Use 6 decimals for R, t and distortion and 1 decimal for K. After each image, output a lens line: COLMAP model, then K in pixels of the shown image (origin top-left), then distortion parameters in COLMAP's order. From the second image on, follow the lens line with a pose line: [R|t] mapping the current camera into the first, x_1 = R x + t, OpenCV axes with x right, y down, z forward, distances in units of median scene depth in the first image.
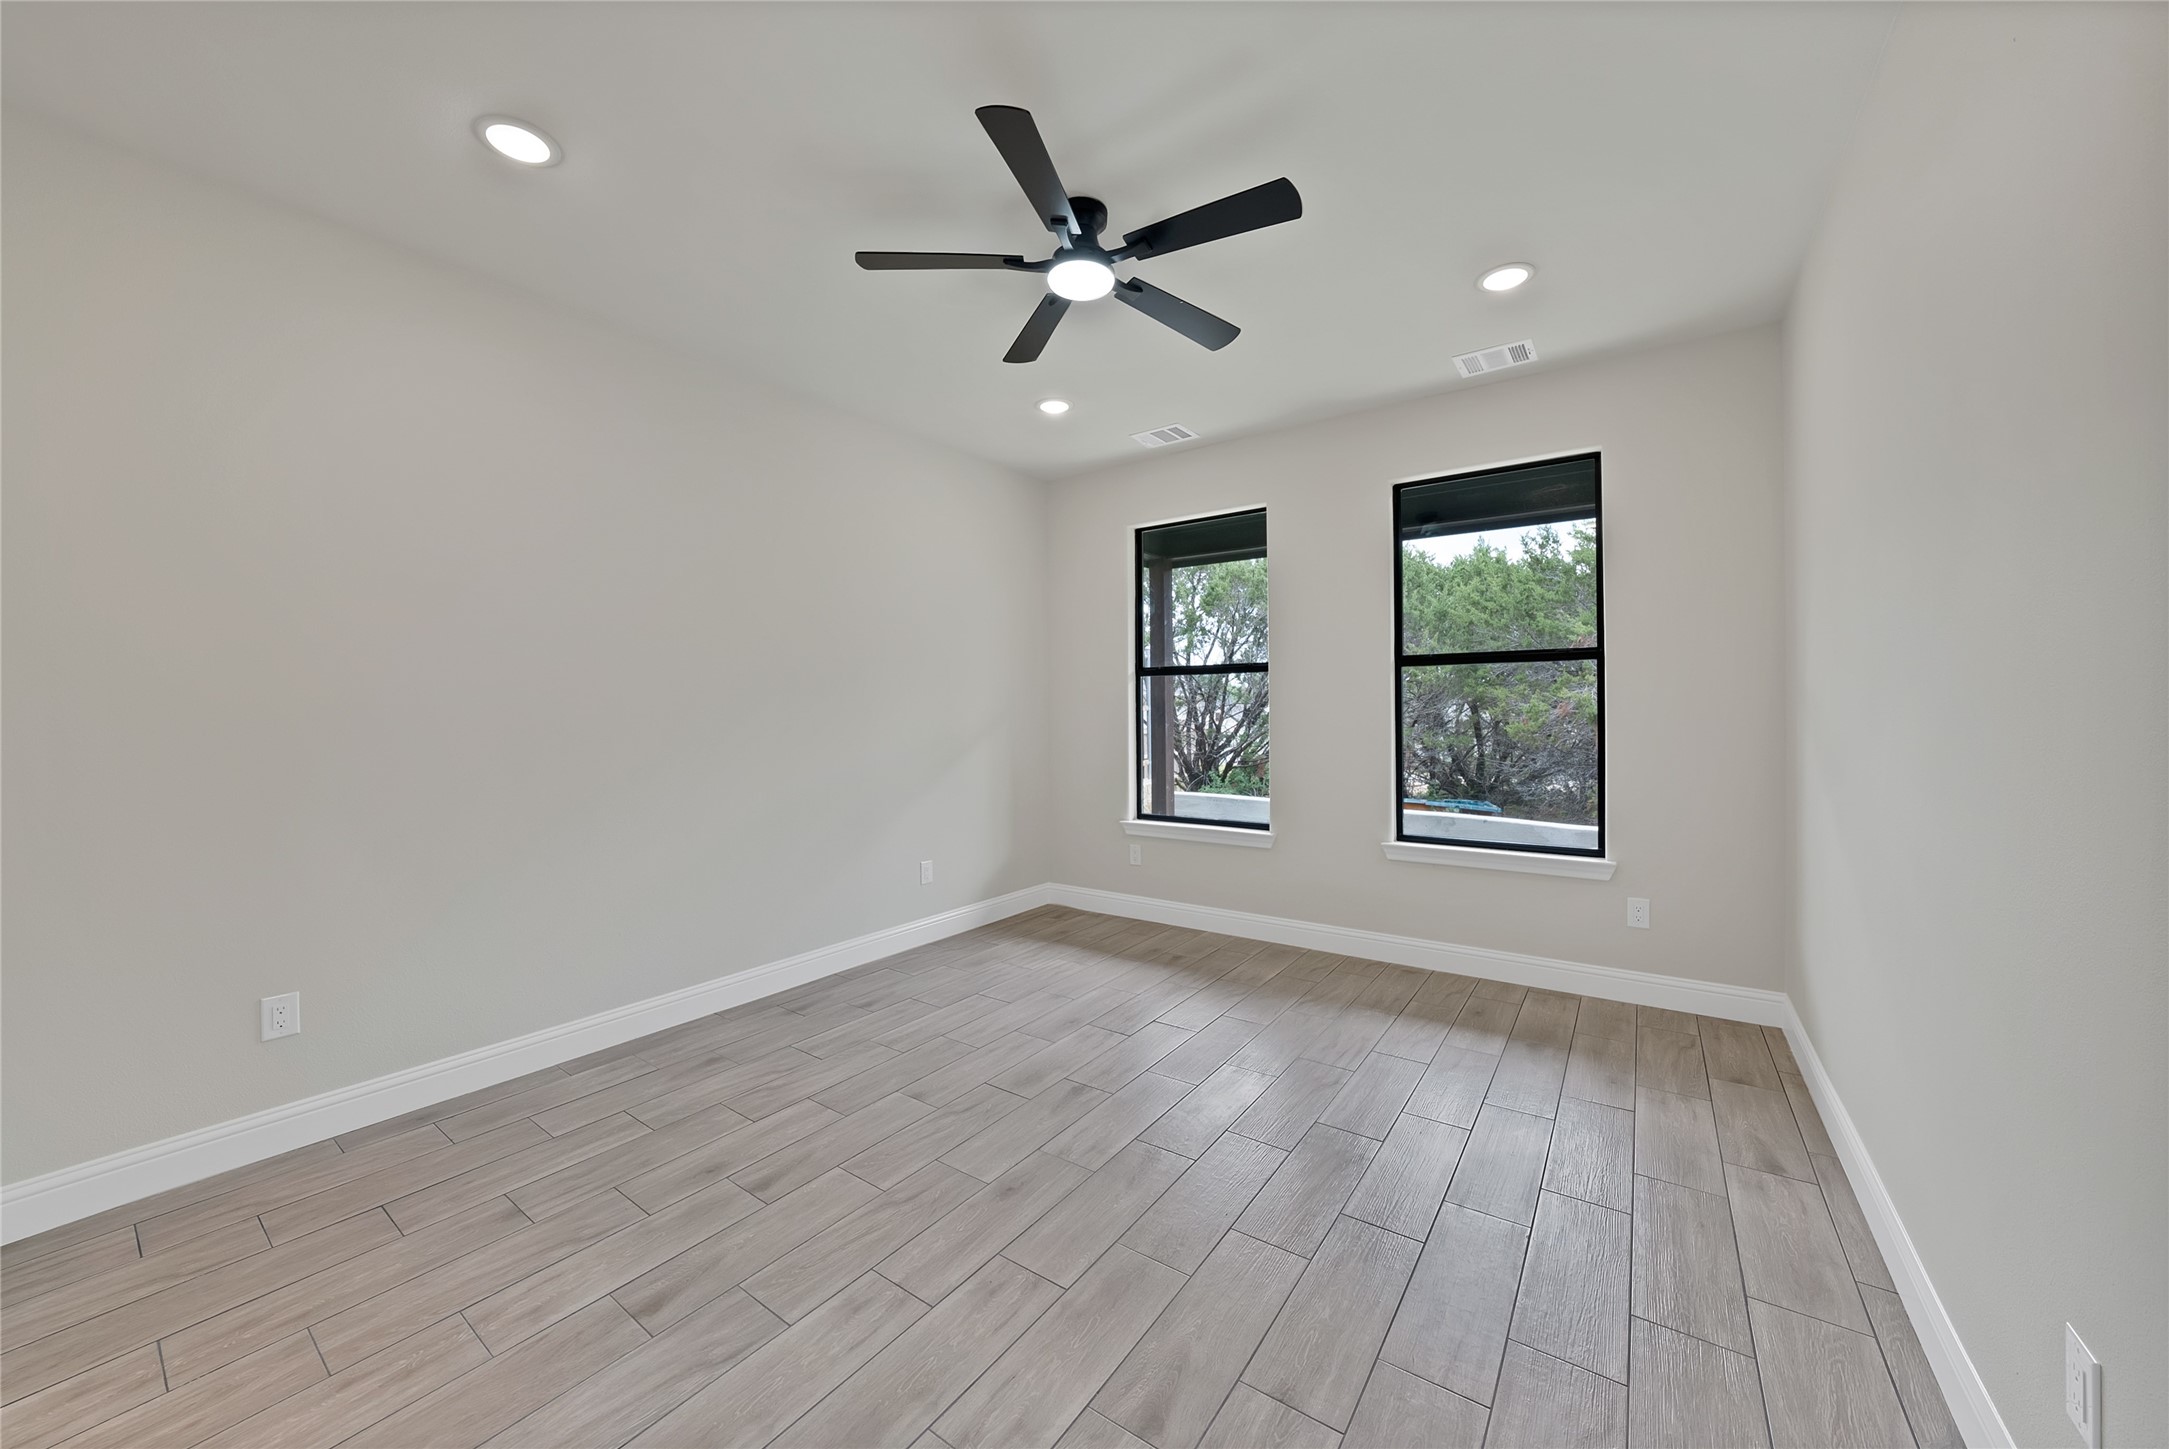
lens RADIAL K [[761.4, 0, 1168.7], [0, 761.4, 703.0], [0, 0, 1]] dist [-0.001092, 0.000047]
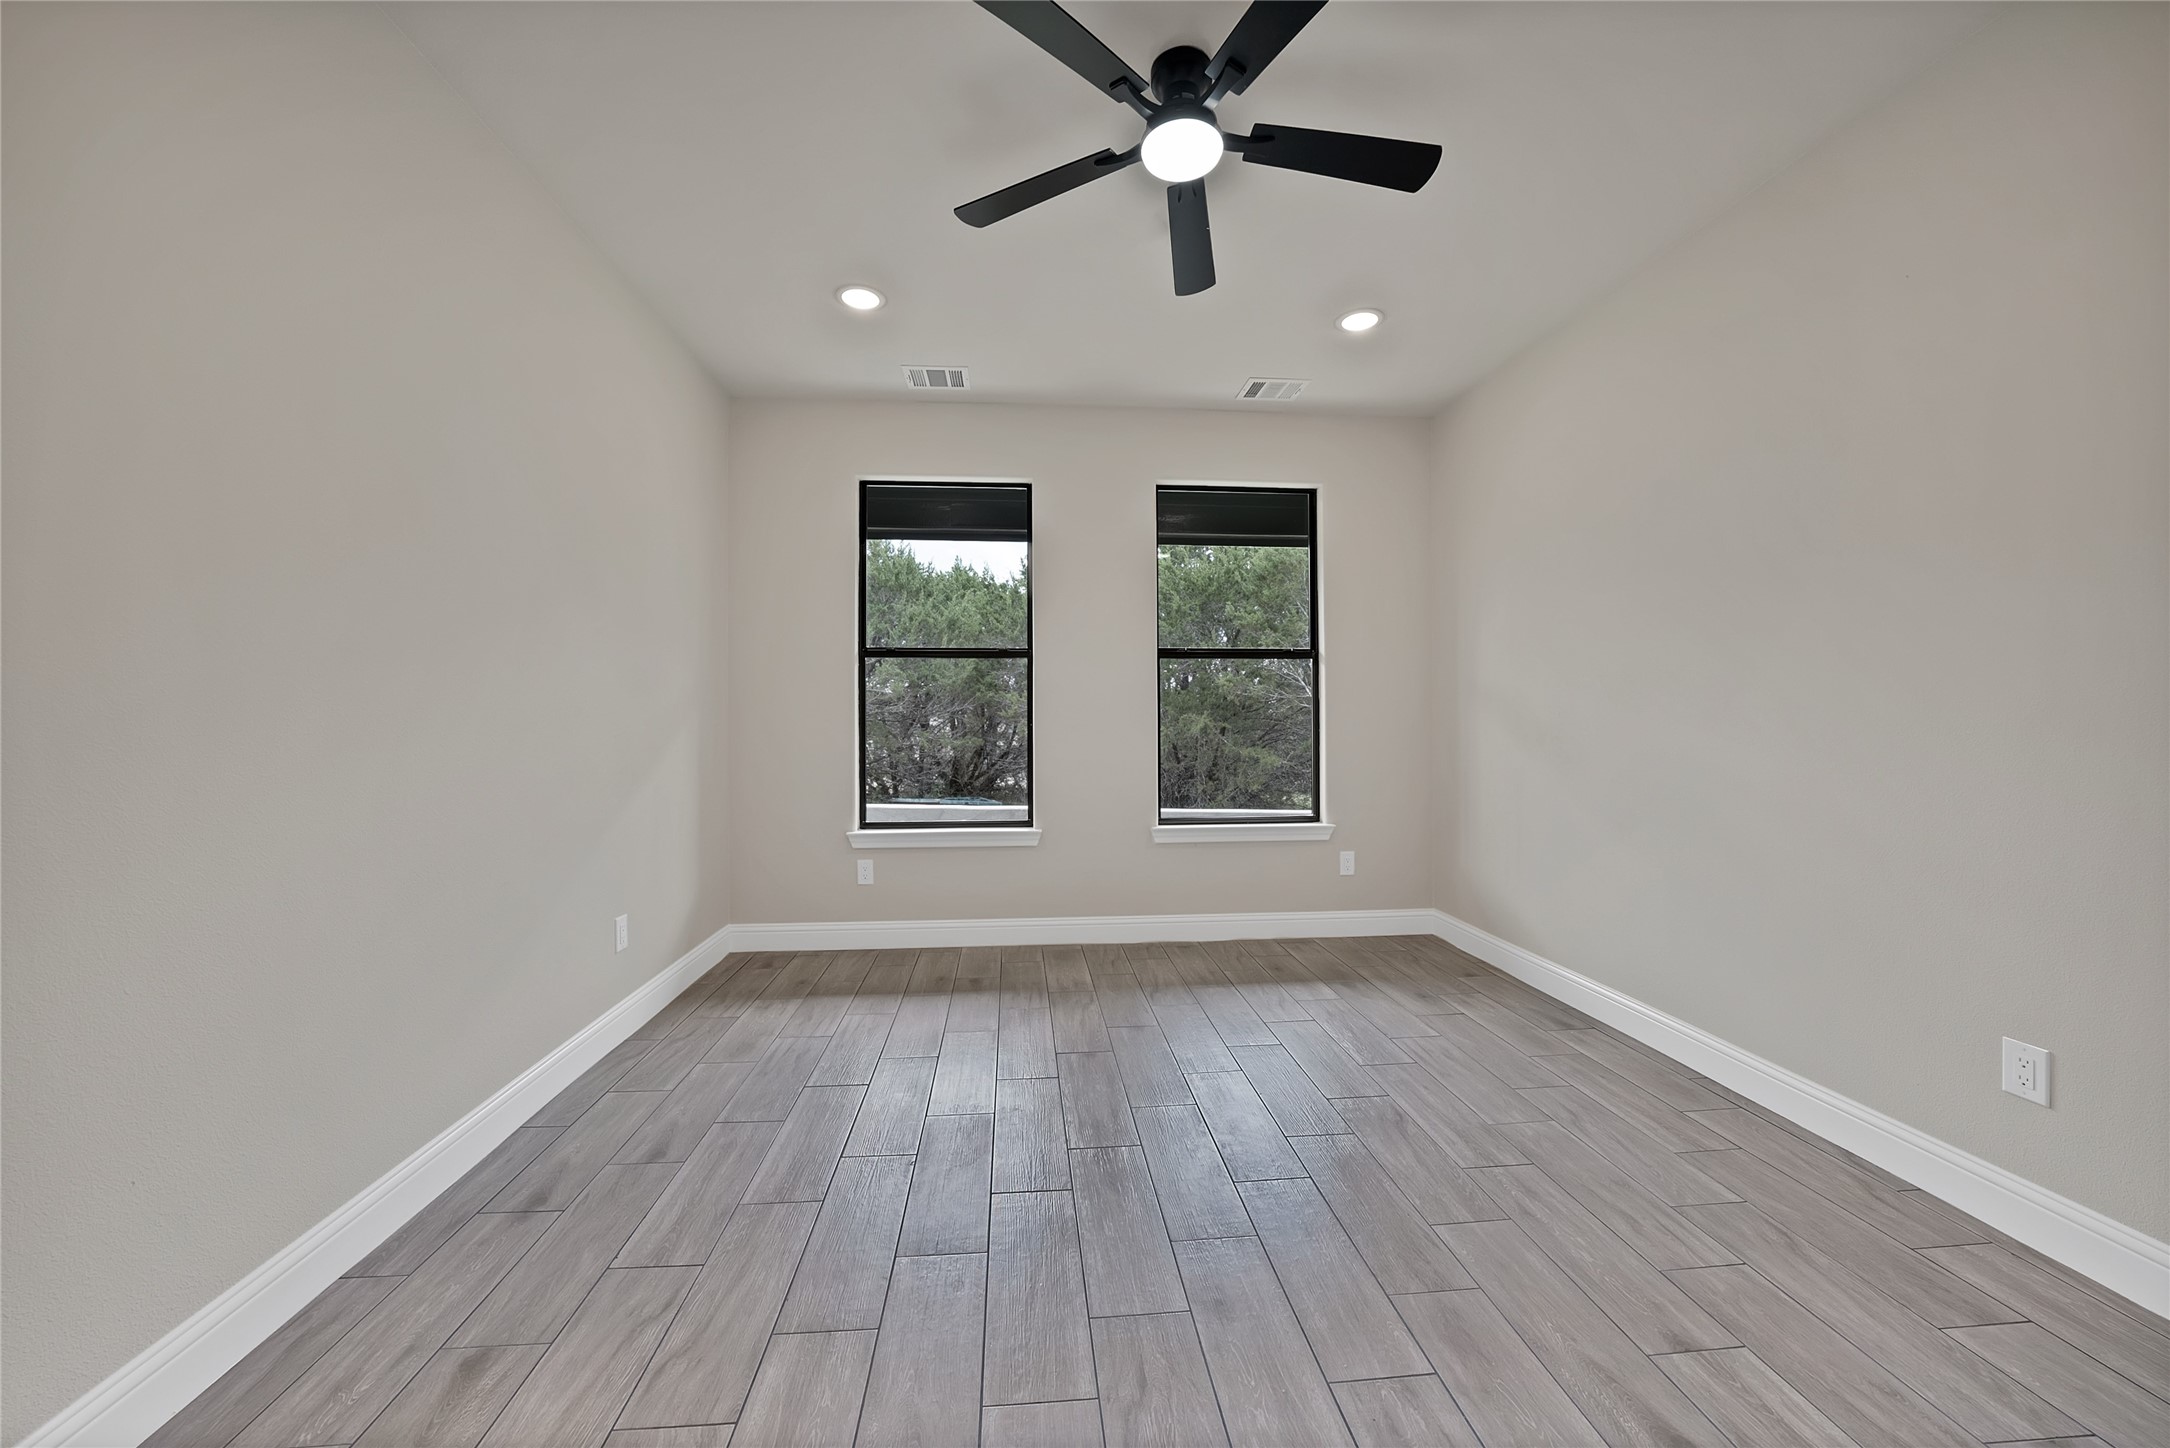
lens RADIAL K [[741.1, 0, 1087.4], [0, 741.1, 710.3], [0, 0, 1]] dist [-0.009173, 0.005779]
pose [[0.798355, 0.001624, 0.602184, -0.518133], [-0.010445, 0.999883, 0.011151, 0.016119], [-0.602096, -0.015192, 0.798279, 0.321574]]
